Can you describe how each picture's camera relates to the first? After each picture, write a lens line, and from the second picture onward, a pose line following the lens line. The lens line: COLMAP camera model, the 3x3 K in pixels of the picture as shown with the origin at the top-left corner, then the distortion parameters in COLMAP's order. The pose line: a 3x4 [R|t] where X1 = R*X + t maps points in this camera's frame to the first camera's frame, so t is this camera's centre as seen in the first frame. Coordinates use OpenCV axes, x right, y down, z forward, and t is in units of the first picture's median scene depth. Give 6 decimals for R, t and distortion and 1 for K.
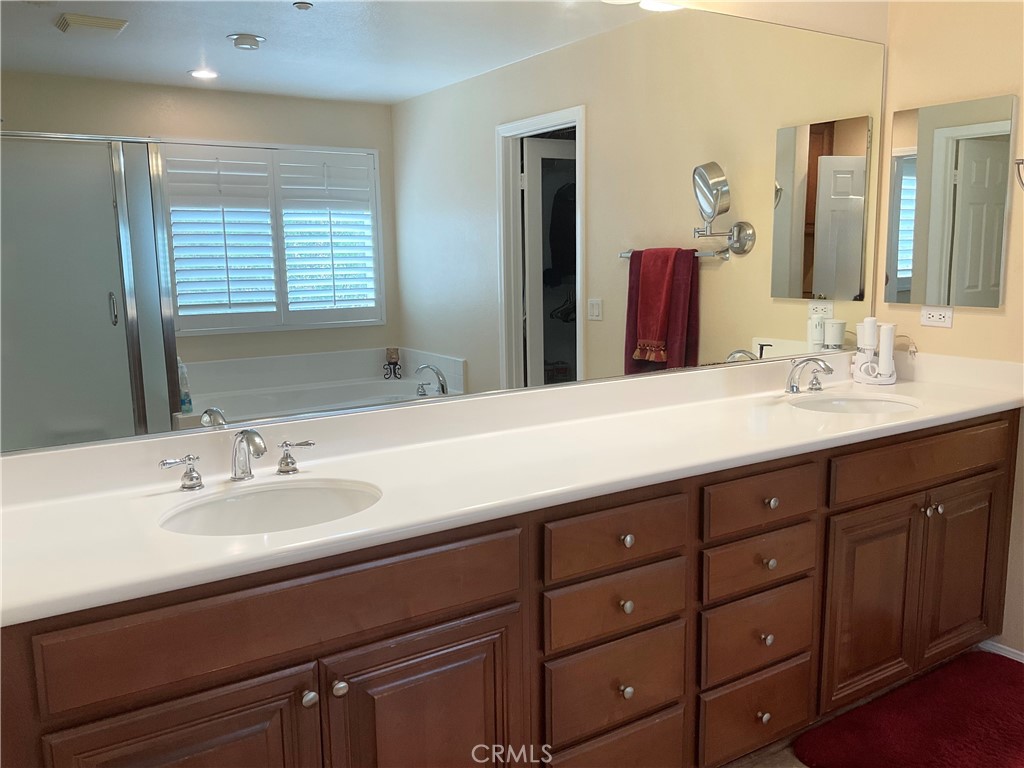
lens RADIAL K [[834.2, 0, 512.0], [0, 834.2, 384.0], [0, 0, 1]] dist [0.240938, -0.648778]
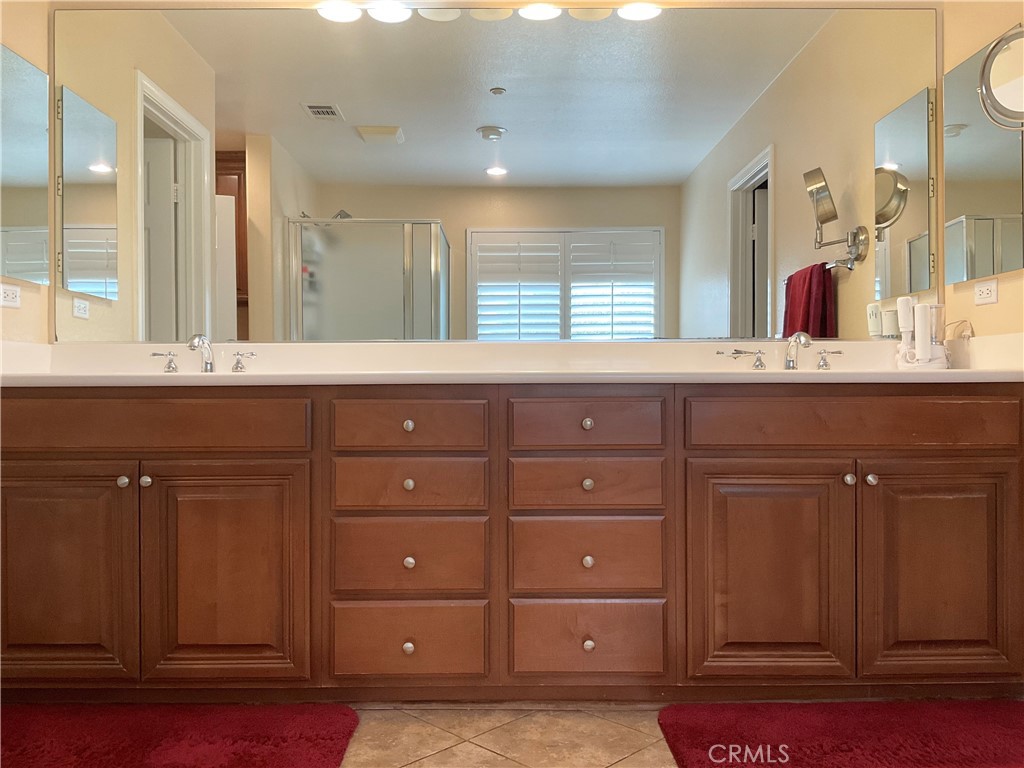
lens RADIAL K [[834.2, 0, 512.0], [0, 834.2, 384.0], [0, 0, 1]] dist [0.240938, -0.648778]
pose [[0.845512, 0.011487, -0.533833, 0.312200], [-0.092276, 0.987870, -0.124895, 0.091911], [0.525923, 0.154860, 0.836315, 0.029287]]
